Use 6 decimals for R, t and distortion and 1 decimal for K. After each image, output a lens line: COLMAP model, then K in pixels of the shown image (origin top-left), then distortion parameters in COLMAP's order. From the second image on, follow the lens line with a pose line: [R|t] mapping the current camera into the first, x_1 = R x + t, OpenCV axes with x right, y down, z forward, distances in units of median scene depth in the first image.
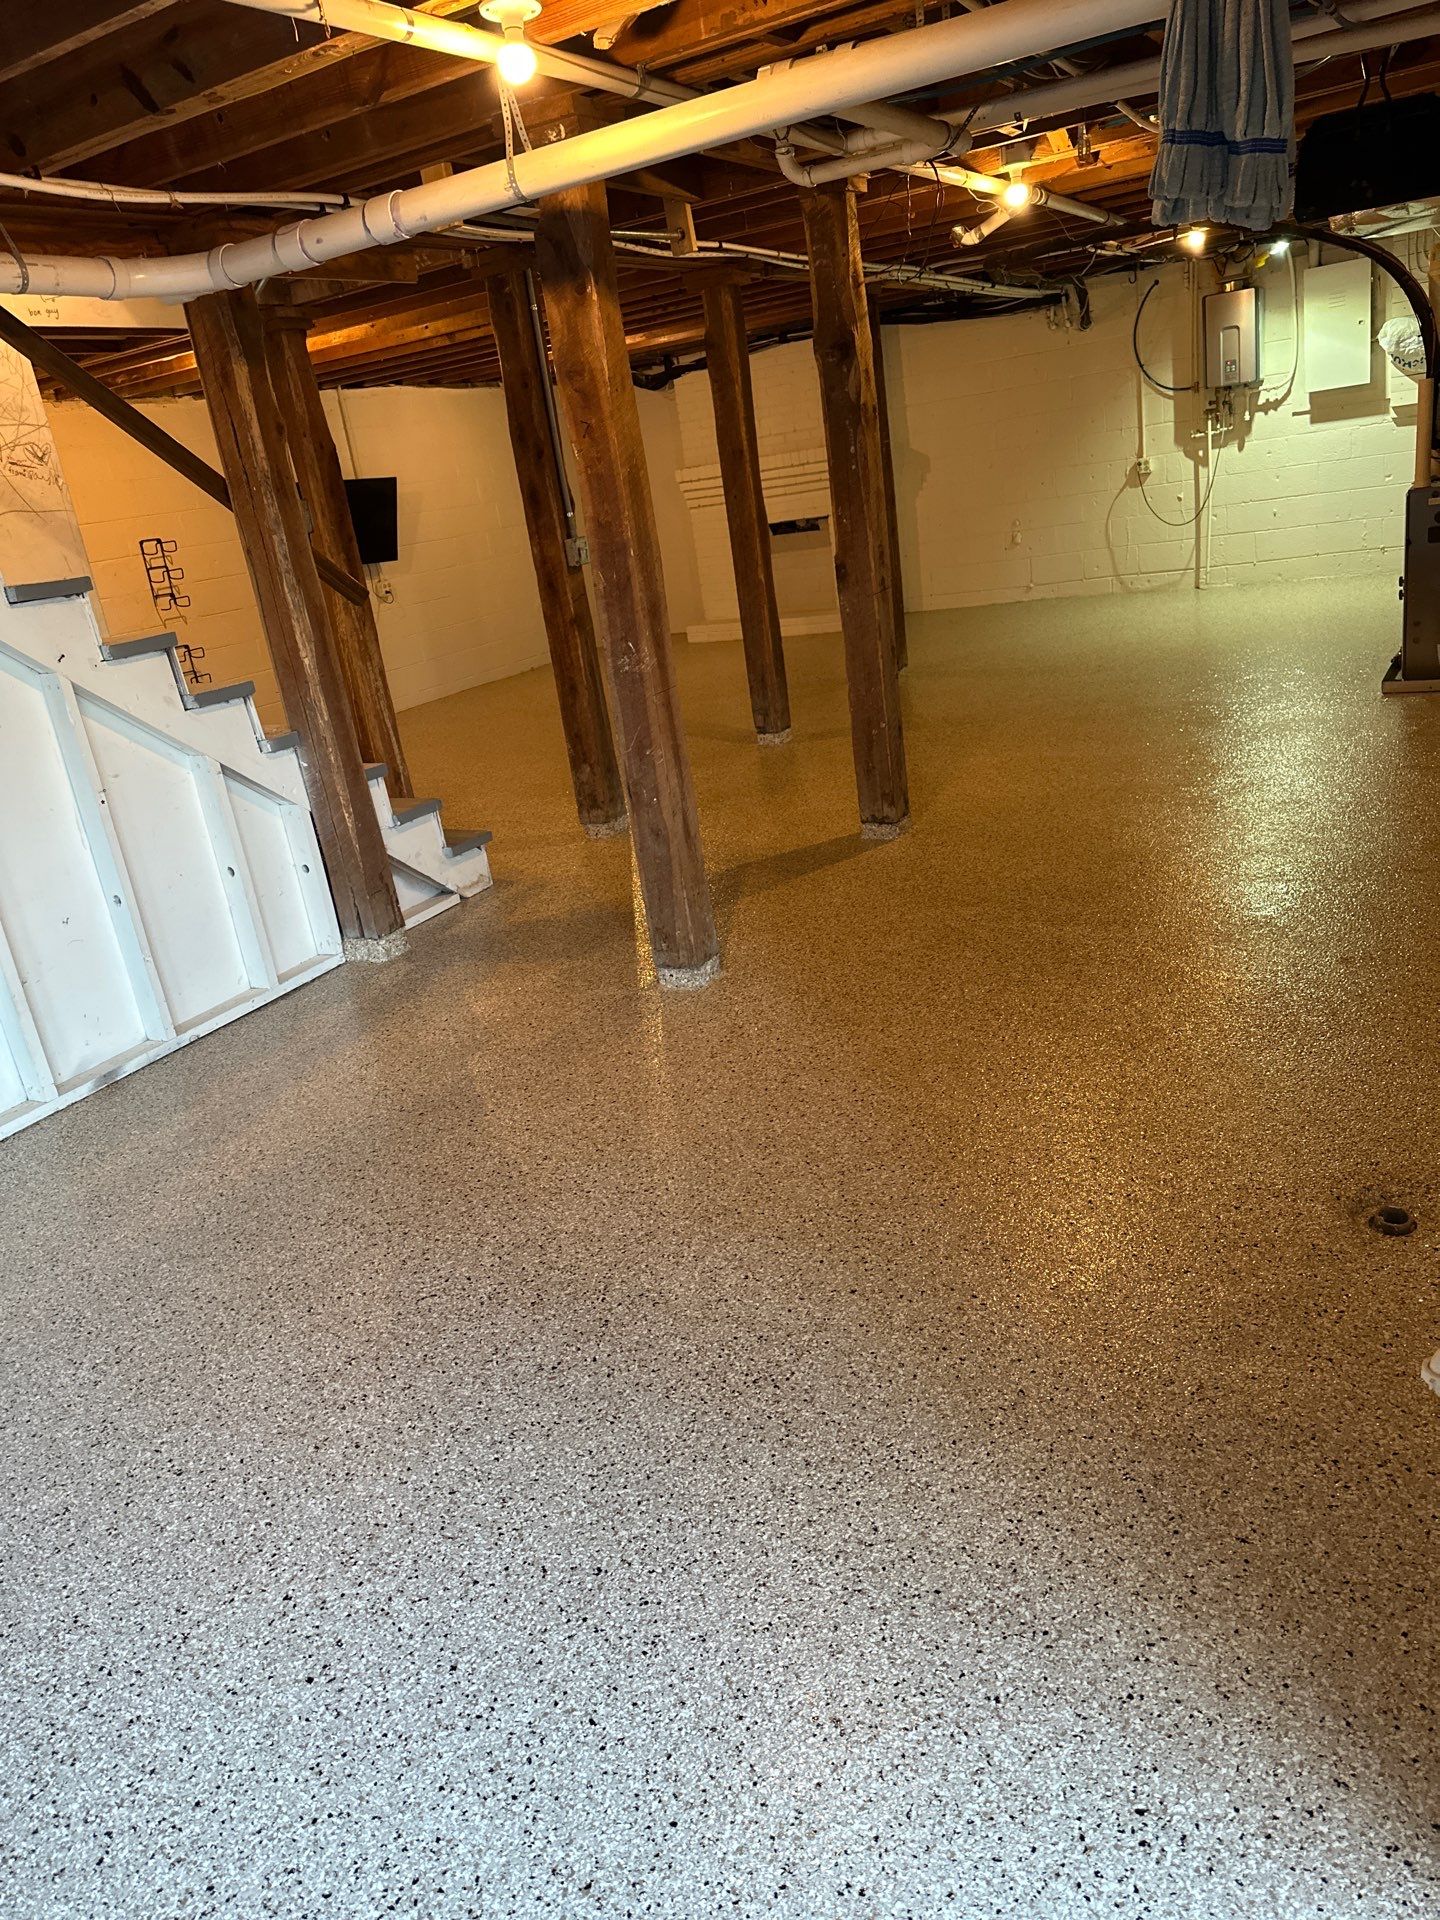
lens RADIAL K [[1343.8, 0, 725.4], [0, 1343.8, 956.0], [0, 0, 1]] dist [0.052913, -0.067754]
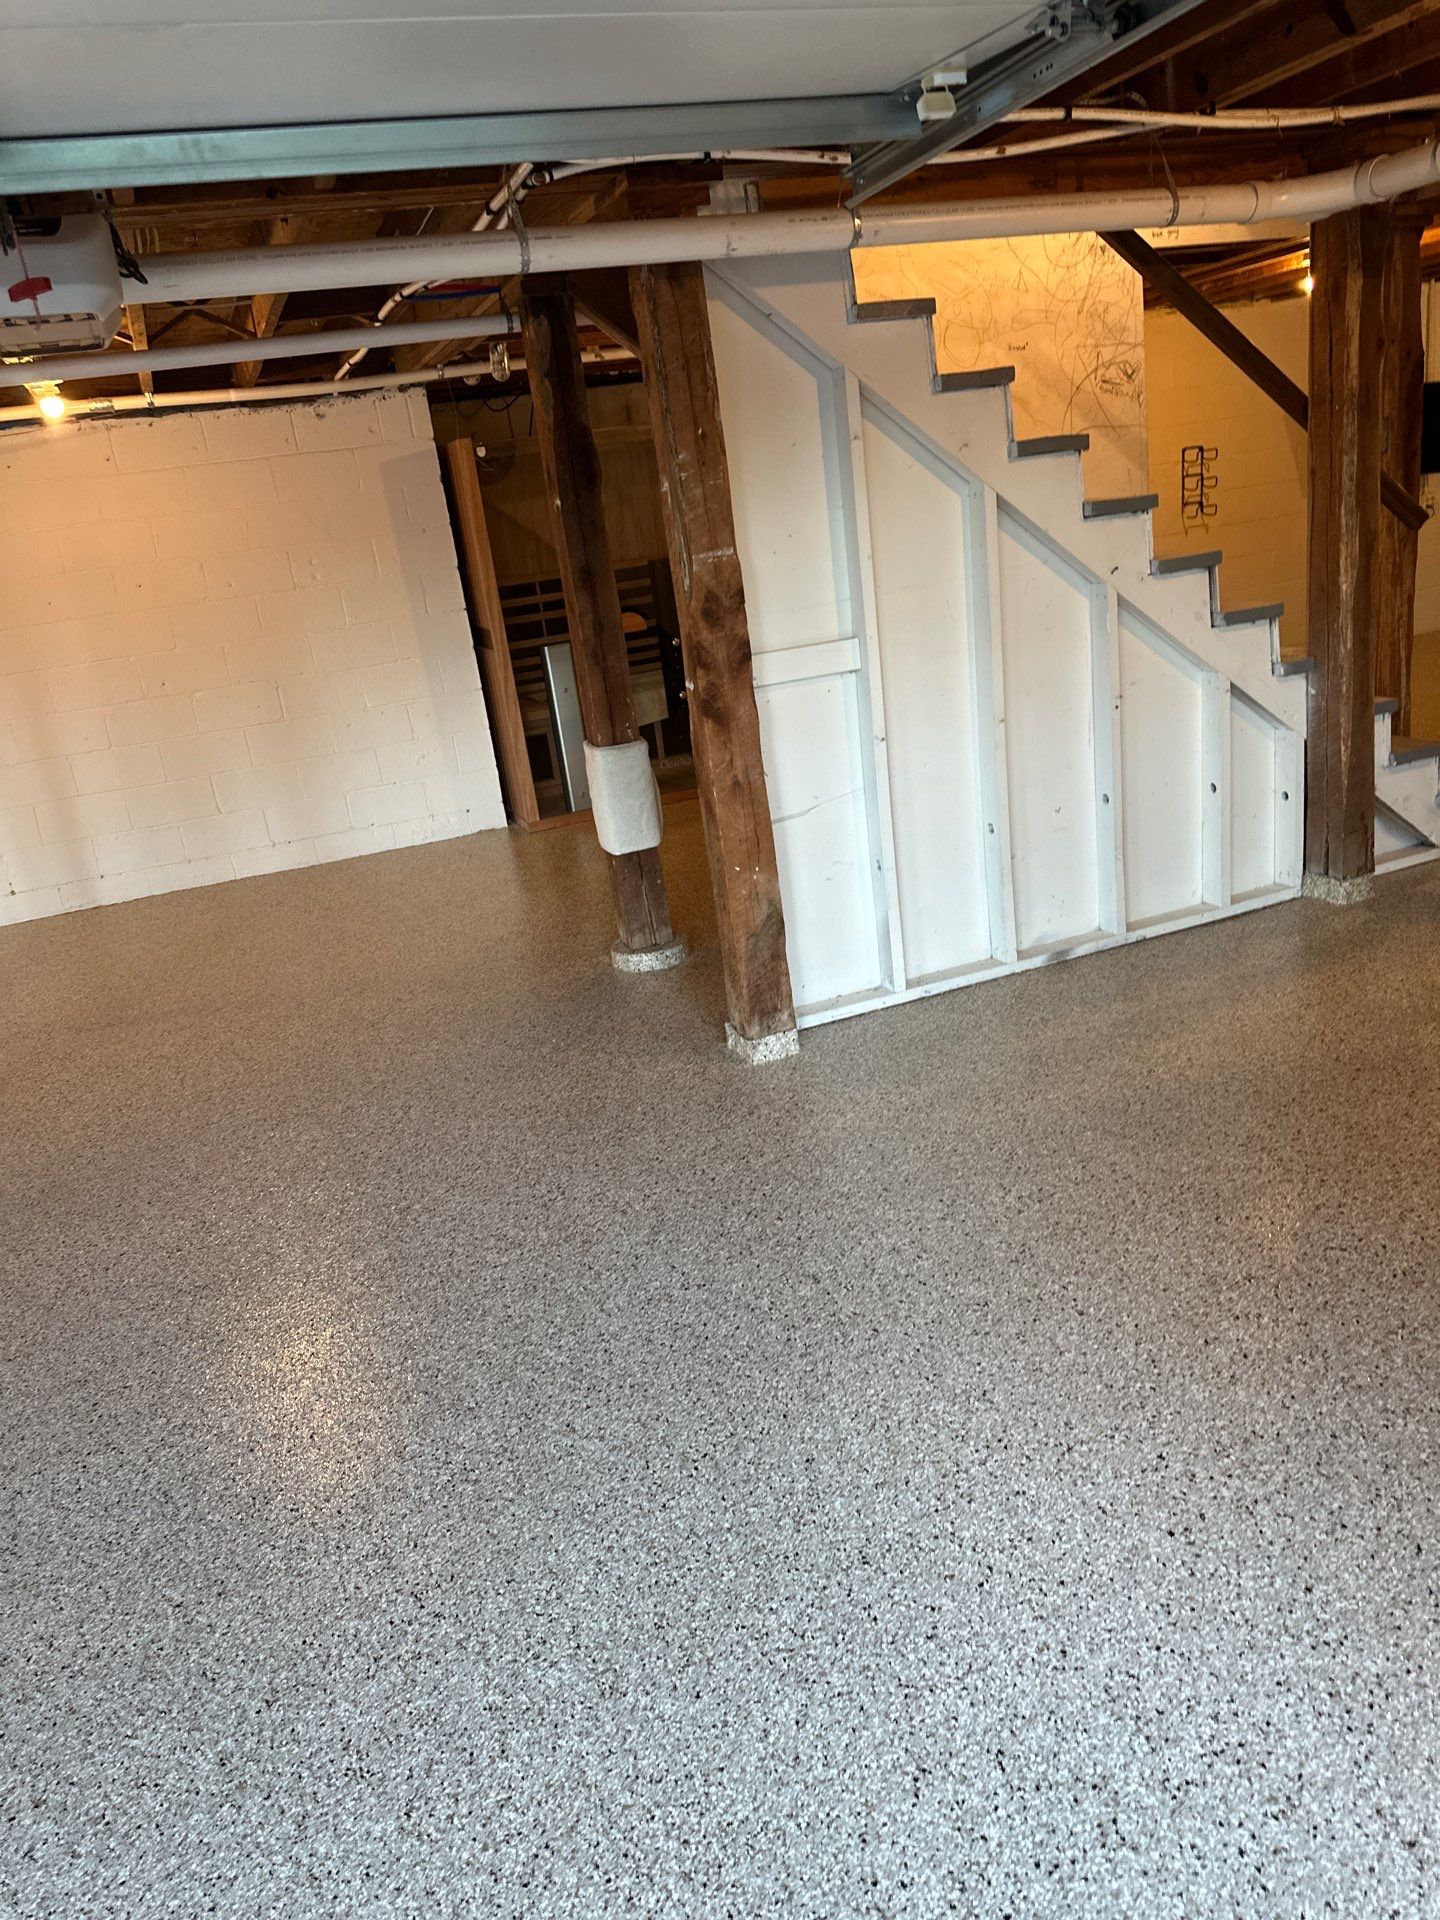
lens RADIAL K [[1343.8, 0, 709.5], [0, 1343.8, 957.7], [0, 0, 1]] dist [0.052913, -0.067754]
pose [[0.771591, 0.236747, -0.590422, -0.020833], [-0.195401, 0.971499, 0.134192, -0.000304], [0.605365, 0.011827, 0.795860, -0.047204]]
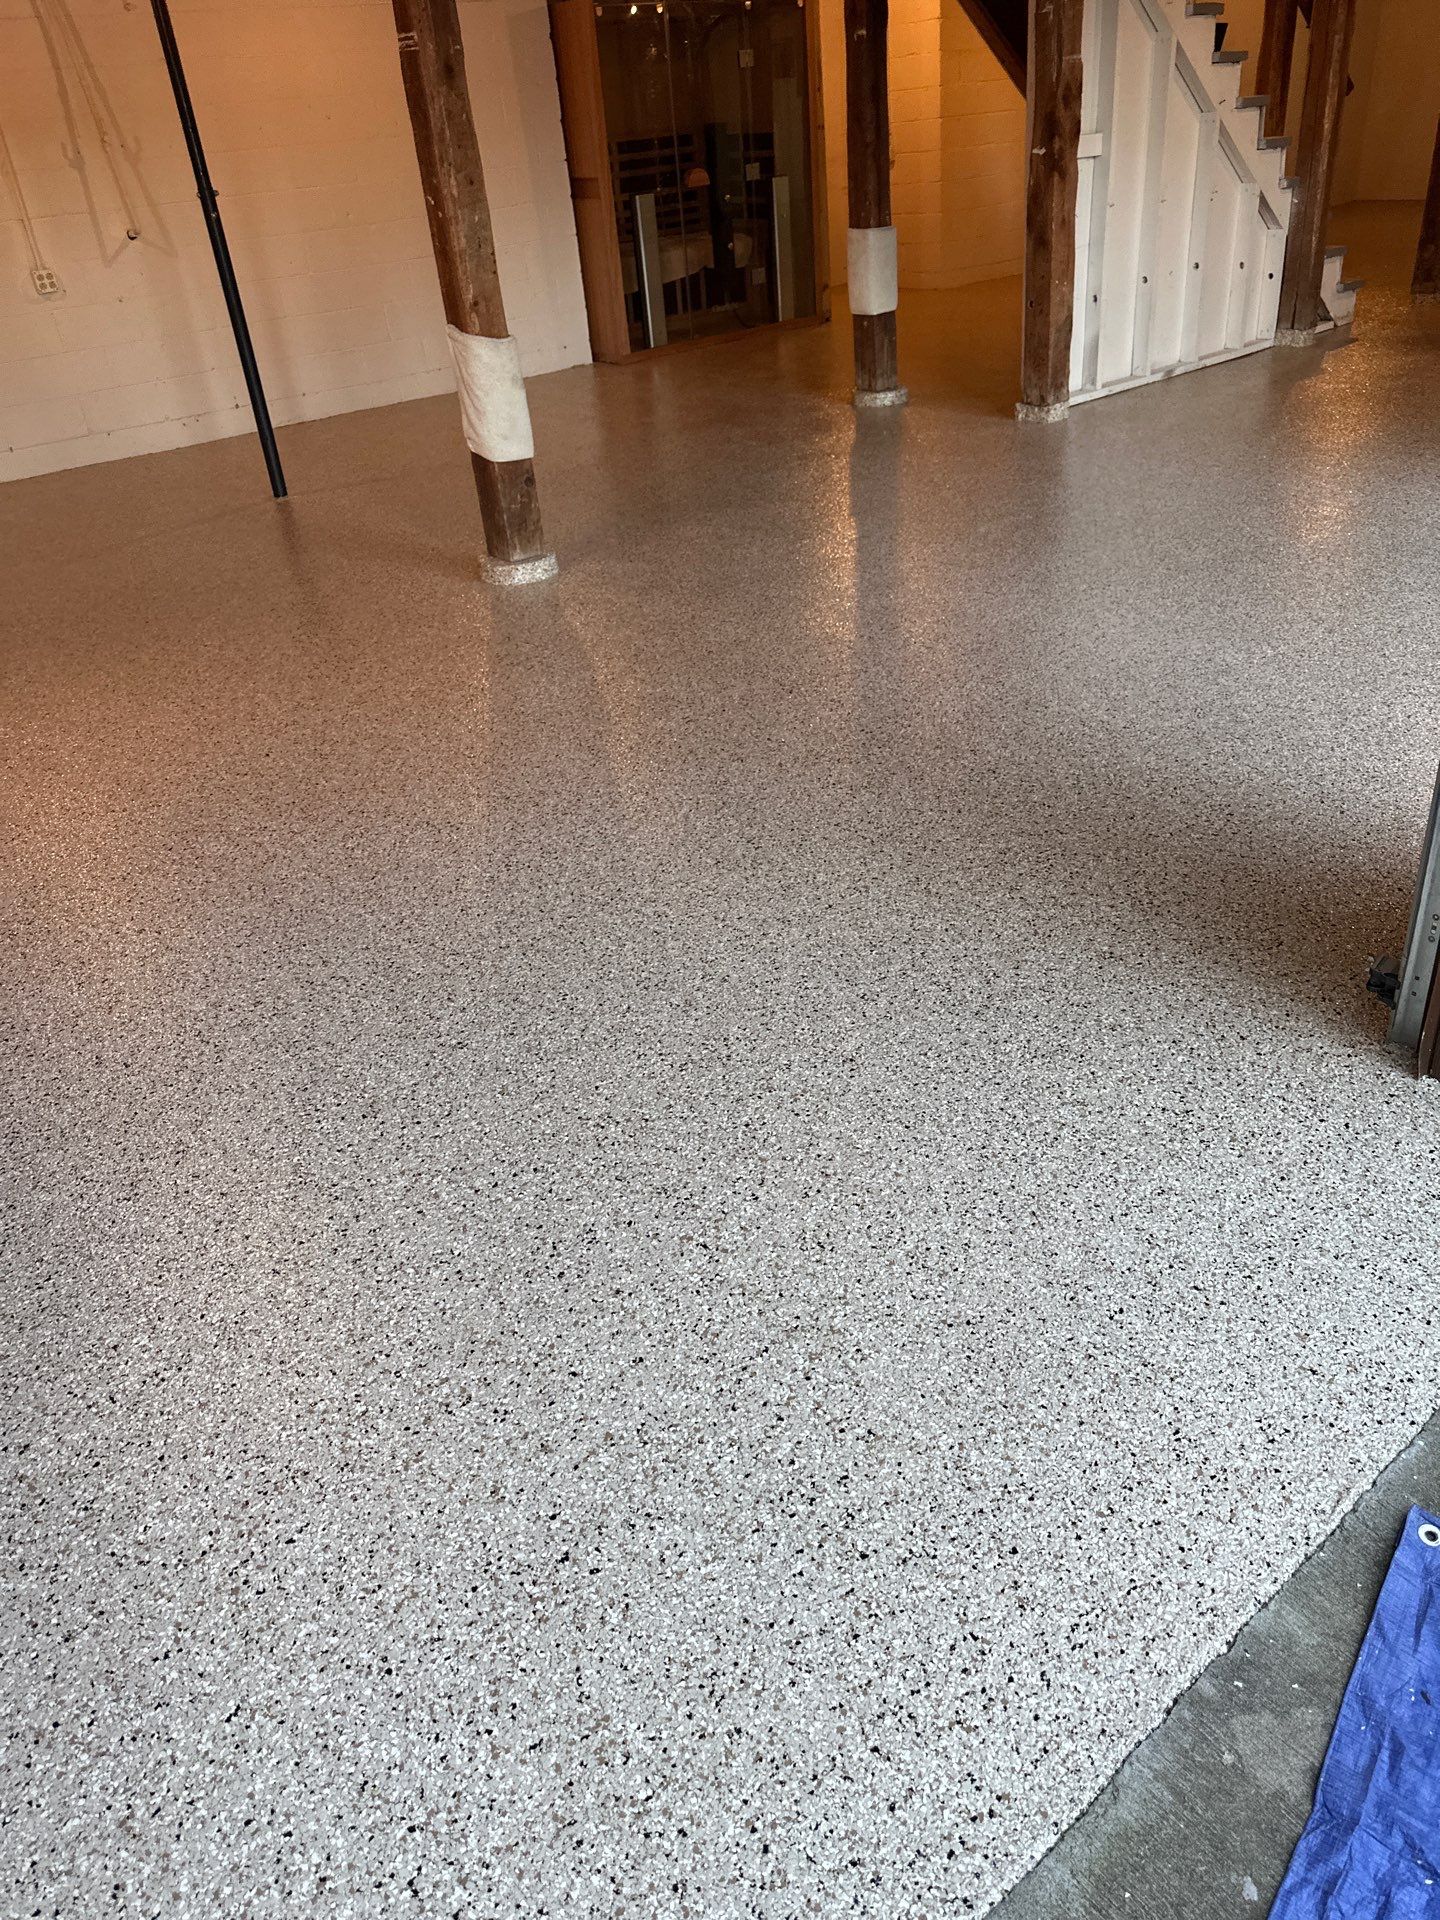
lens RADIAL K [[1343.8, 0, 726.9], [0, 1343.8, 964.8], [0, 0, 1]] dist [0.052913, -0.067754]
pose [[0.933873, 0.235758, -0.268886, -0.284778], [-0.162391, 0.949491, 0.268509, 0.374155], [0.318608, -0.207088, 0.924988, -0.832991]]
